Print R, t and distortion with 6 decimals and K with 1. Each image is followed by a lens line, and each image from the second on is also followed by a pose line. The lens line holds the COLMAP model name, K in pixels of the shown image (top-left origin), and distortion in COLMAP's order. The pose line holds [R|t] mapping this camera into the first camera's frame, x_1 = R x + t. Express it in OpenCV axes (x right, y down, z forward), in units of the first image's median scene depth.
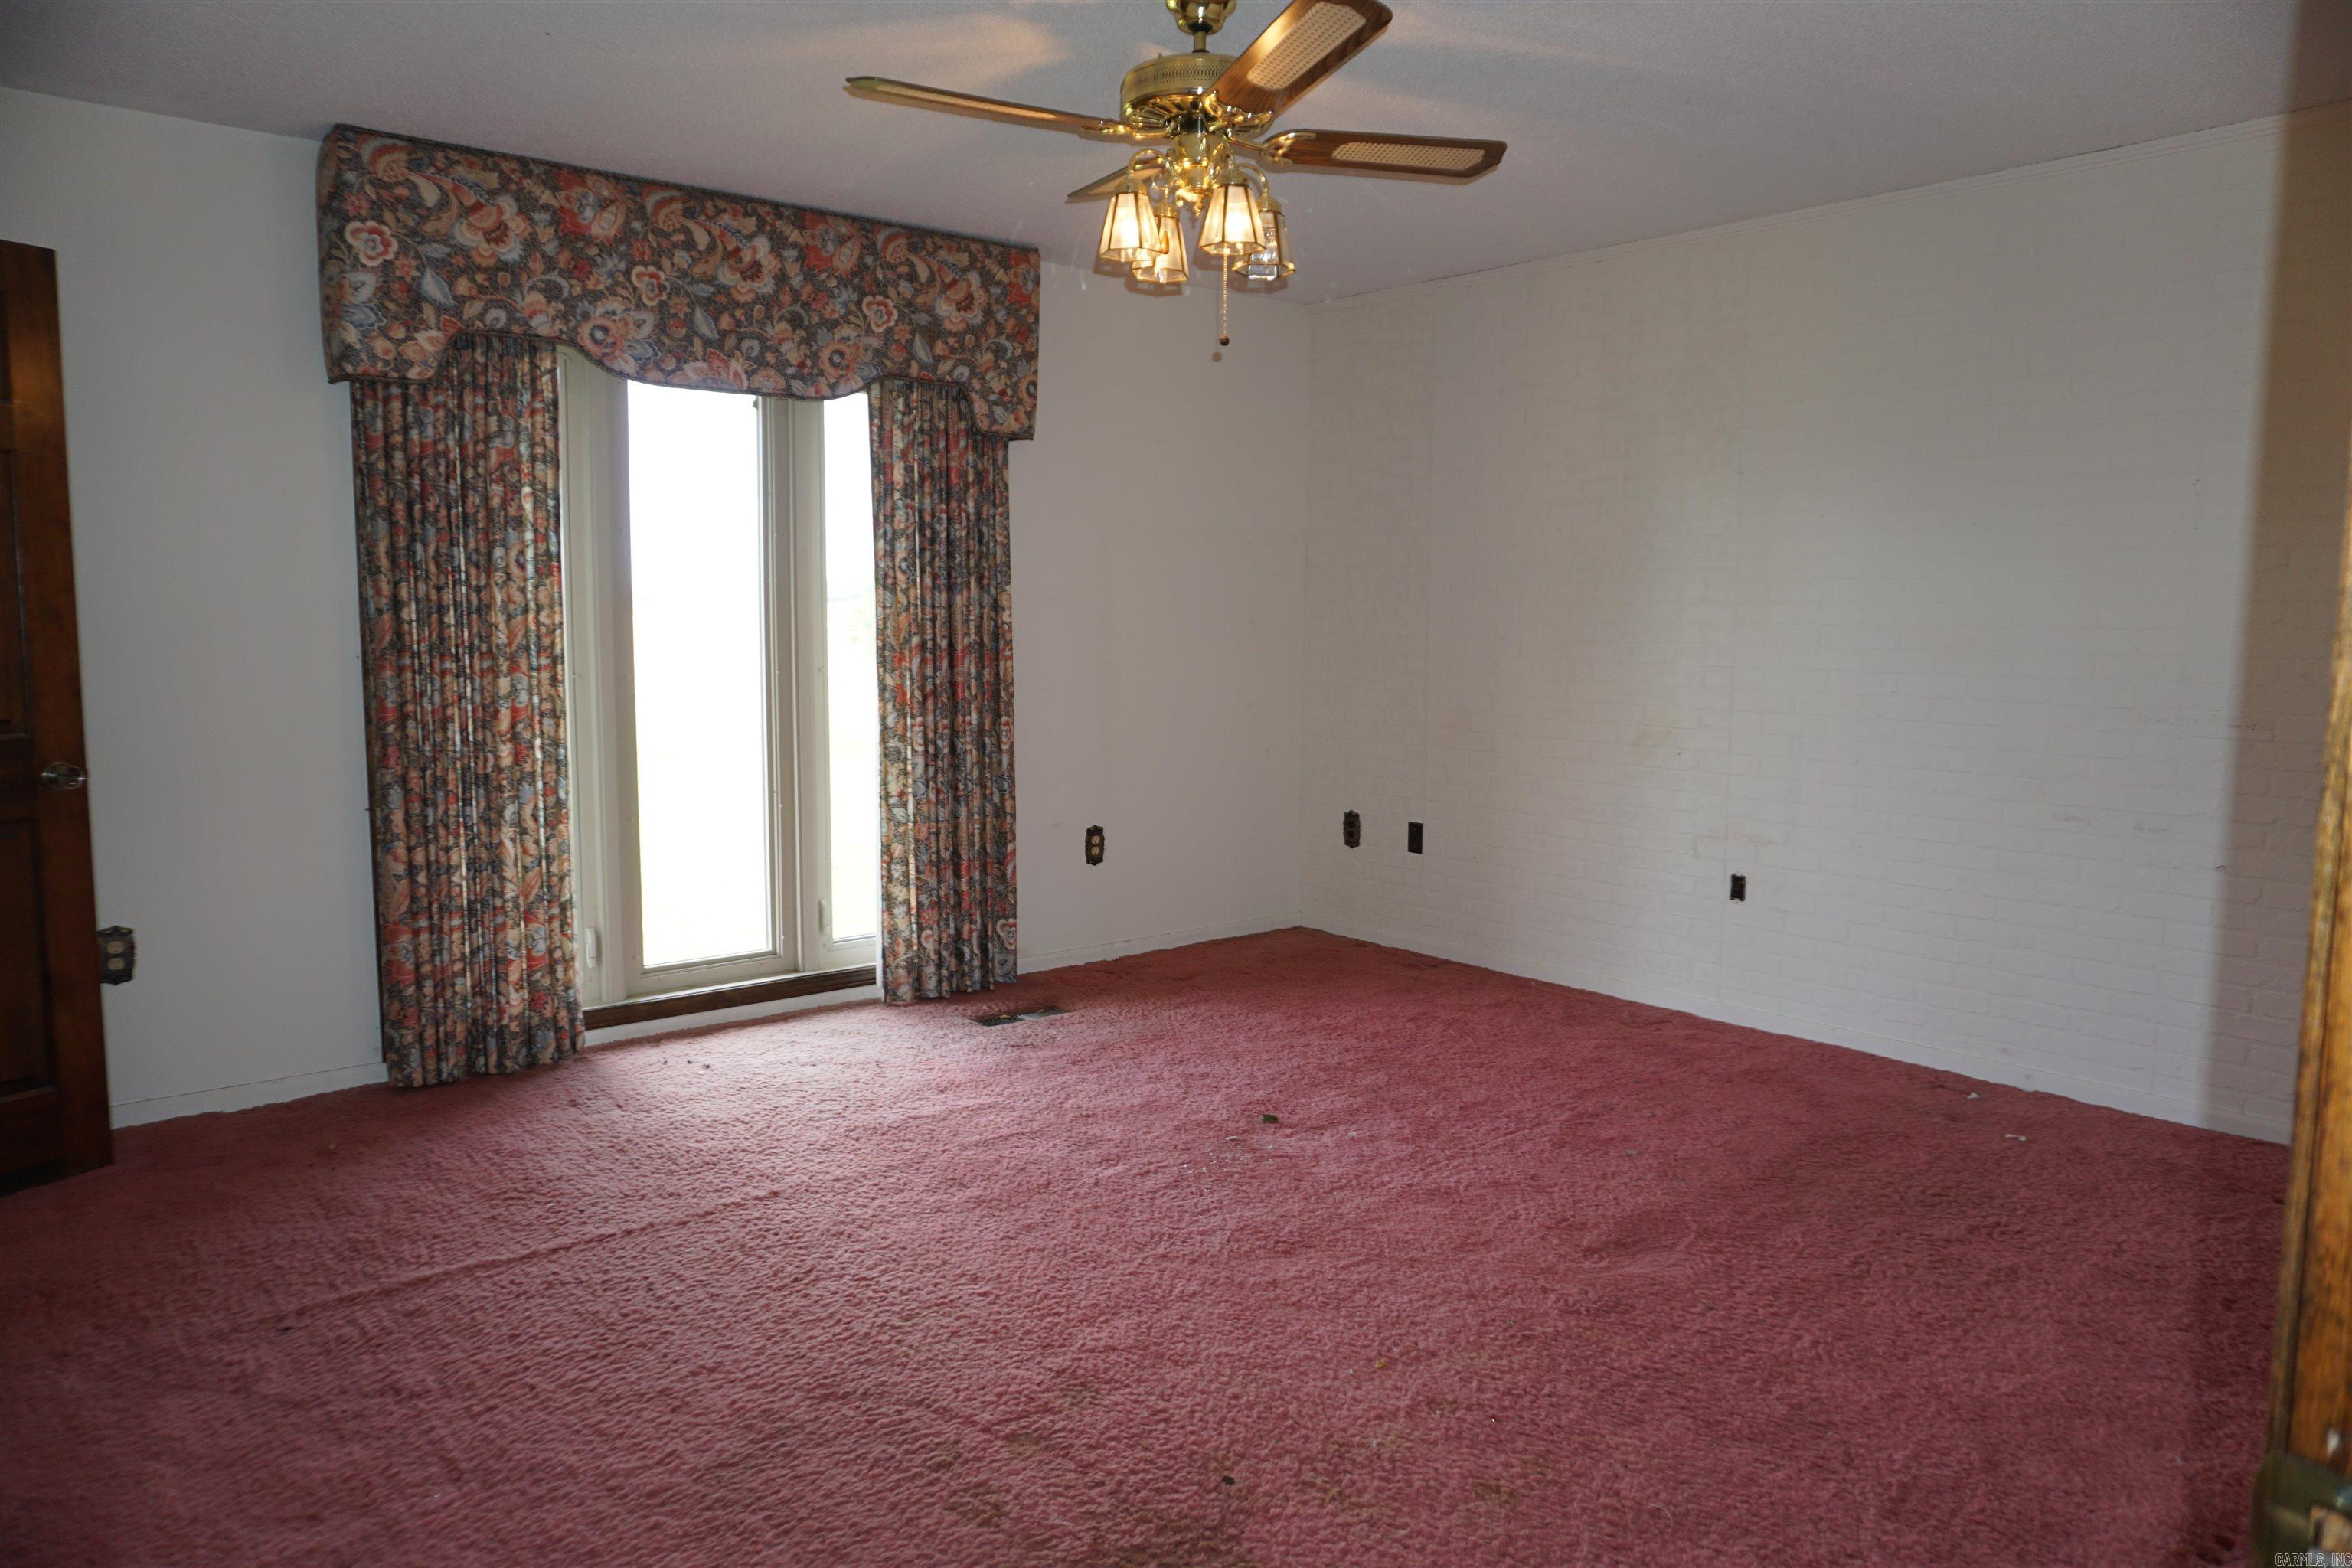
lens RADIAL K [[1587.7, 0, 1176.0], [0, 1587.7, 784.0], [0, 0, 1]] dist [-0.058778, 0.048880]
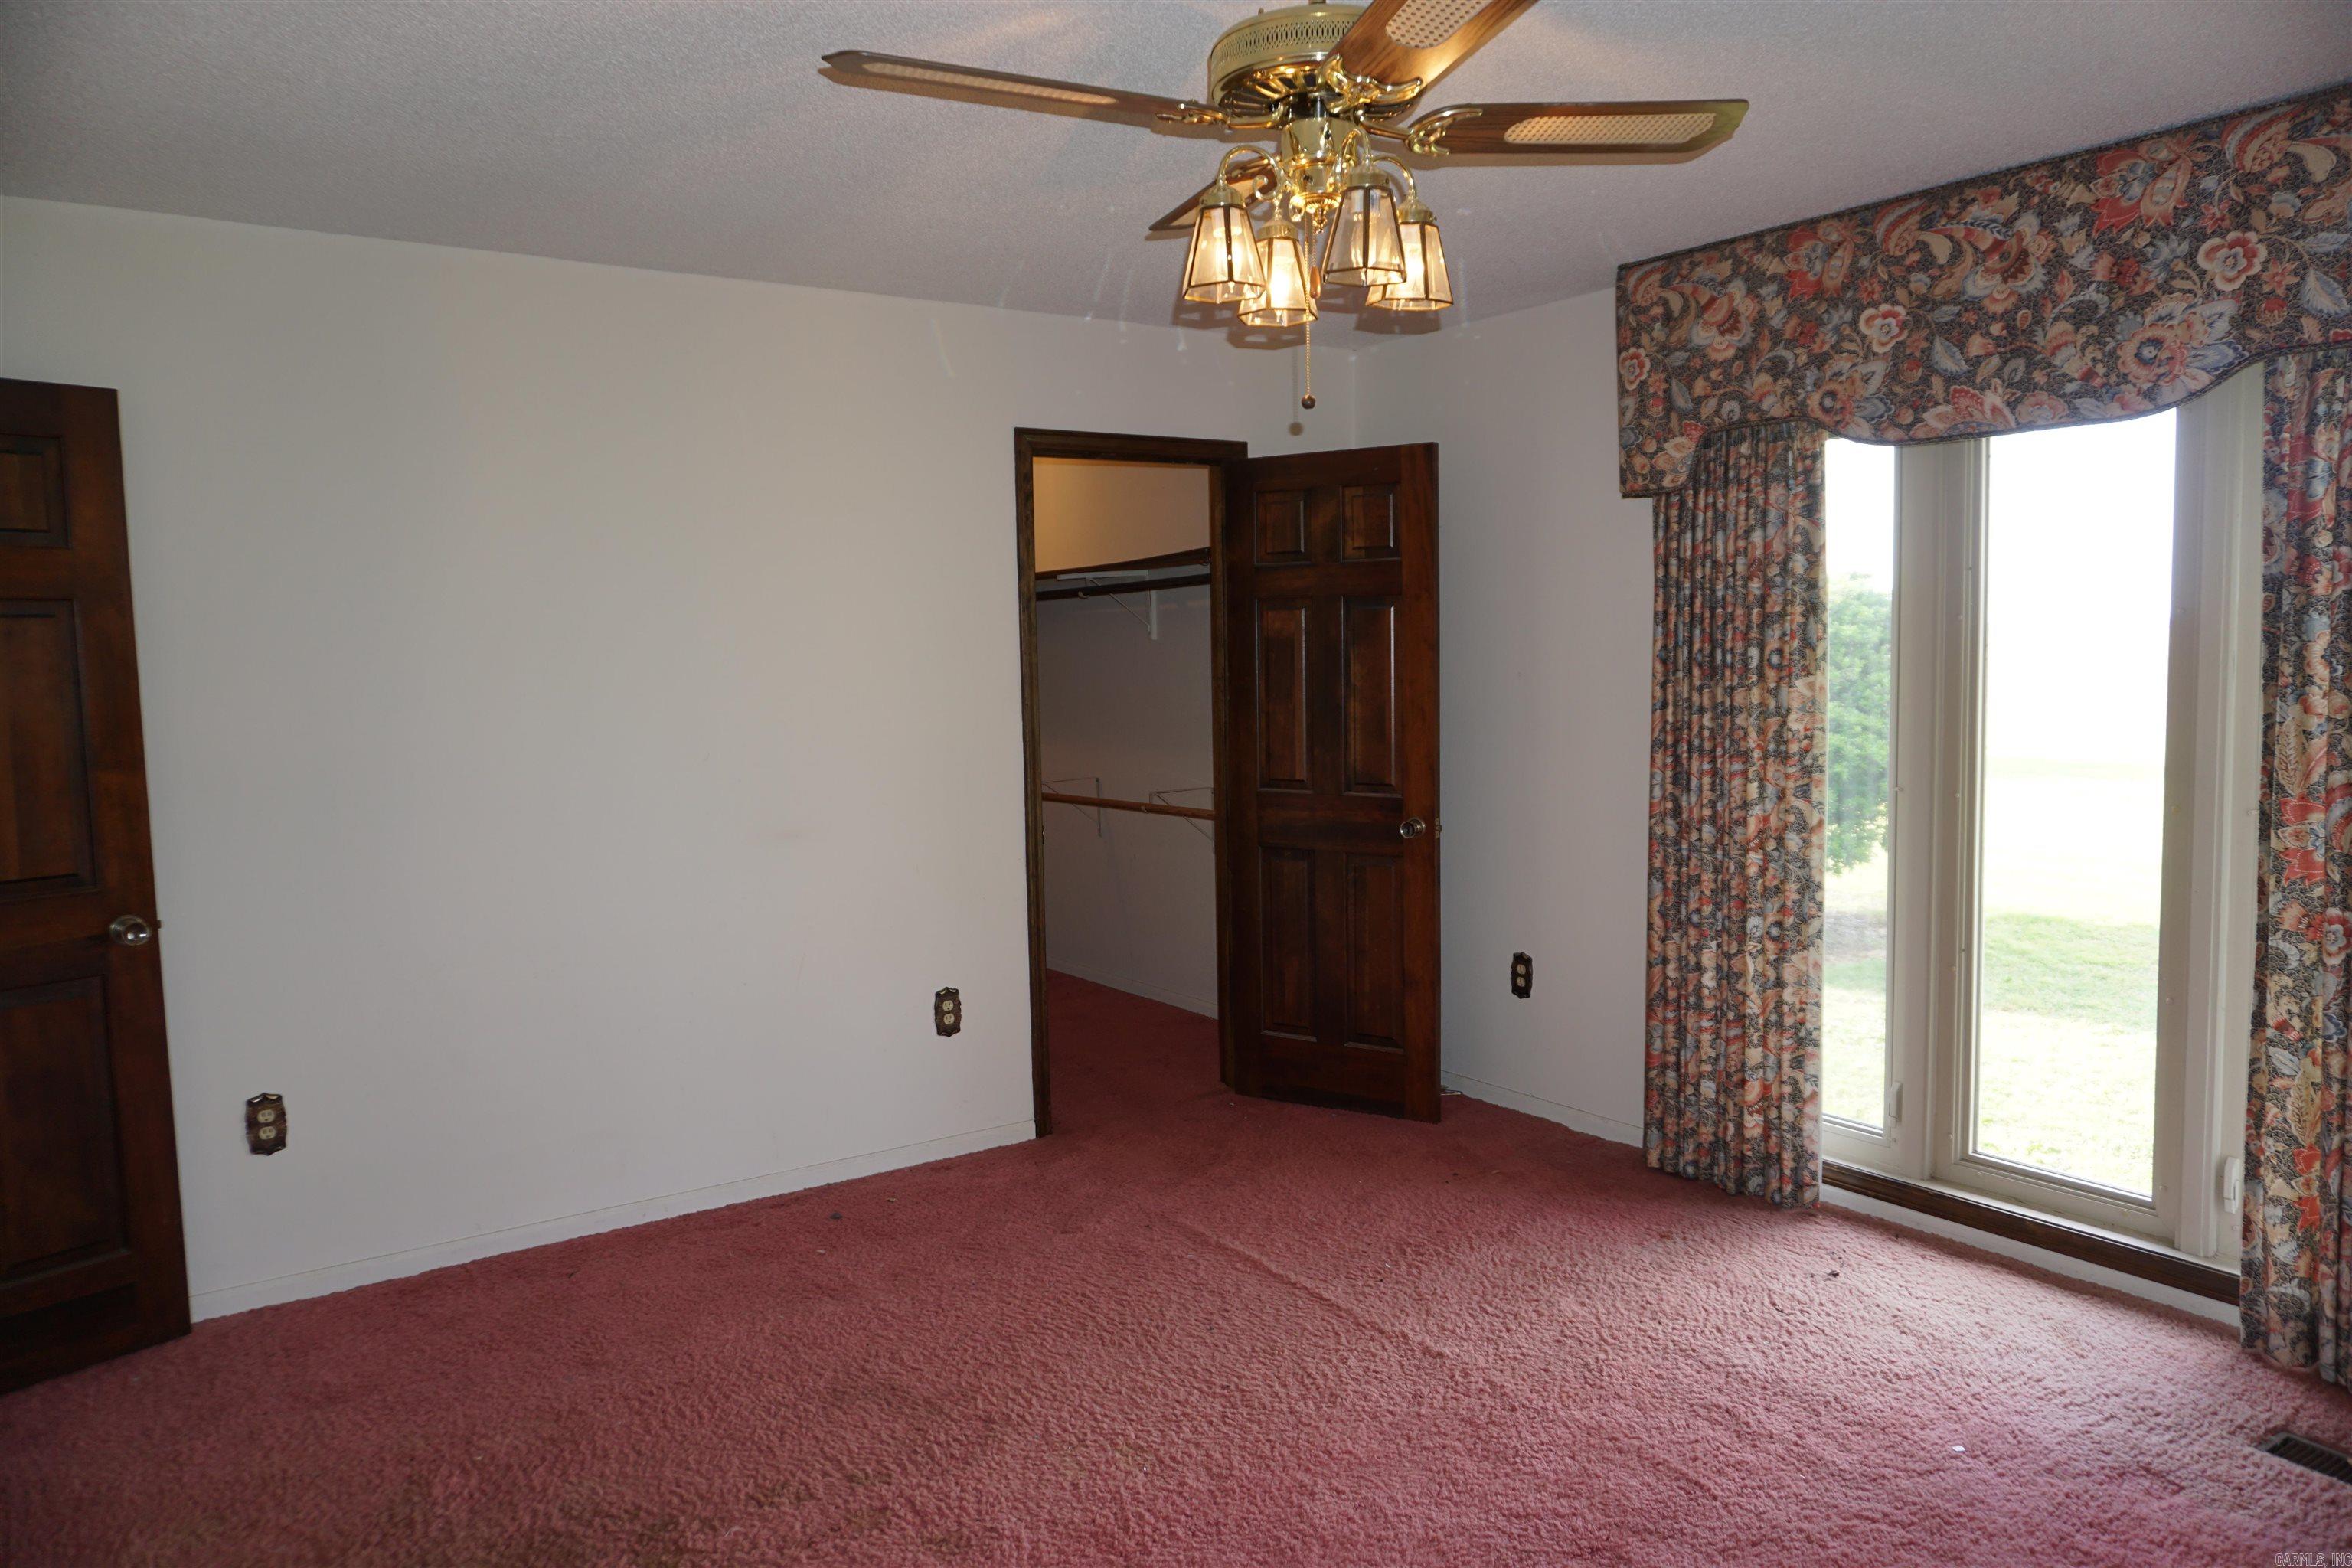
lens RADIAL K [[1587.7, 0, 1176.0], [0, 1587.7, 784.0], [0, 0, 1]] dist [-0.058778, 0.048880]
pose [[-0.092966, 0.083072, -0.992198, 0.549462], [-0.091332, 0.991601, 0.091580, -0.123236], [0.991471, 0.099133, -0.084598, 0.739474]]
